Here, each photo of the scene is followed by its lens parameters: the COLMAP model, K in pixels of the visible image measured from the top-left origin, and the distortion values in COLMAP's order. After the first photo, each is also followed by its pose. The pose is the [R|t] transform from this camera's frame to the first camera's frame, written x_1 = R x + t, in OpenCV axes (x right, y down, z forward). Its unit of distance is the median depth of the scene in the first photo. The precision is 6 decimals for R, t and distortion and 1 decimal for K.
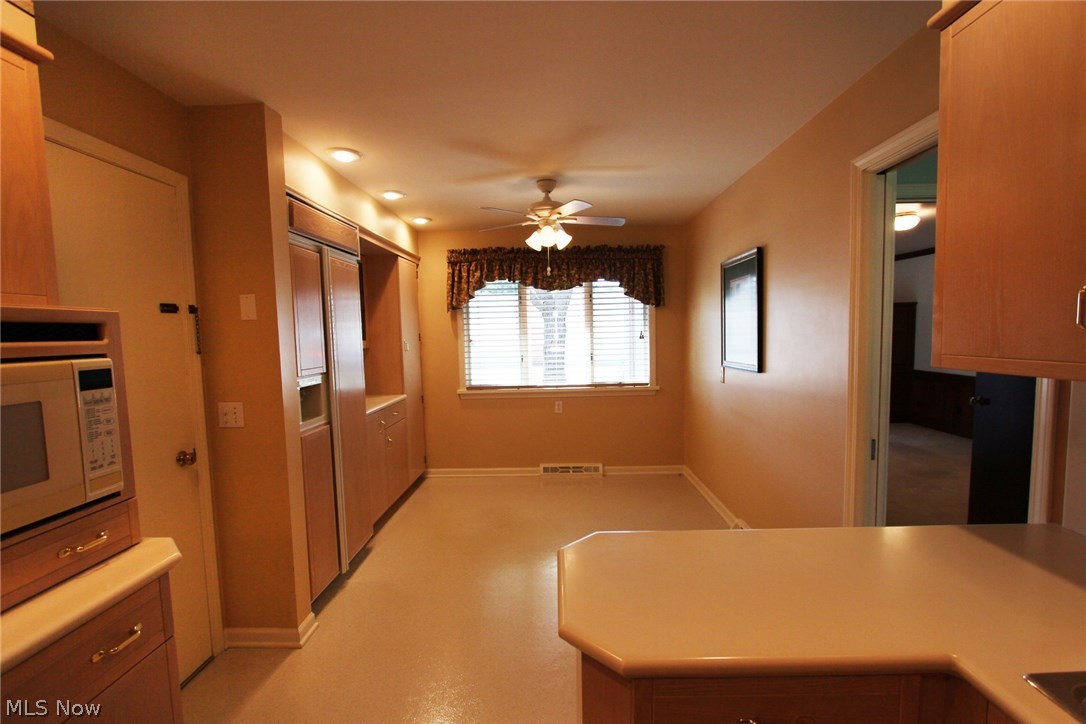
lens RADIAL K [[497.4, 0, 547.9], [0, 497.4, 365.2], [0, 0, 1]] dist [-0.022263, 0.000990]
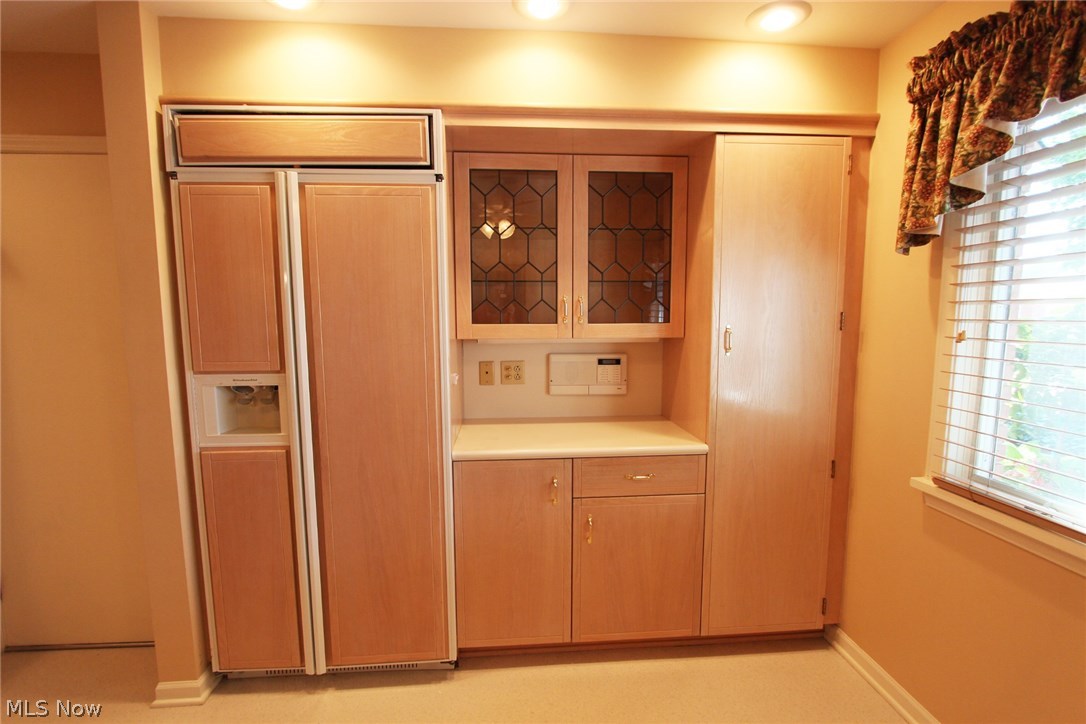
lens RADIAL K [[497.4, 0, 544.2], [0, 497.4, 369.3], [0, 0, 1]] dist [-0.022263, 0.000990]
pose [[0.097304, 0.132472, -0.986399, 0.126778], [-0.061456, 0.990011, 0.126895, -0.054252], [0.993355, 0.048273, 0.104474, 0.726517]]
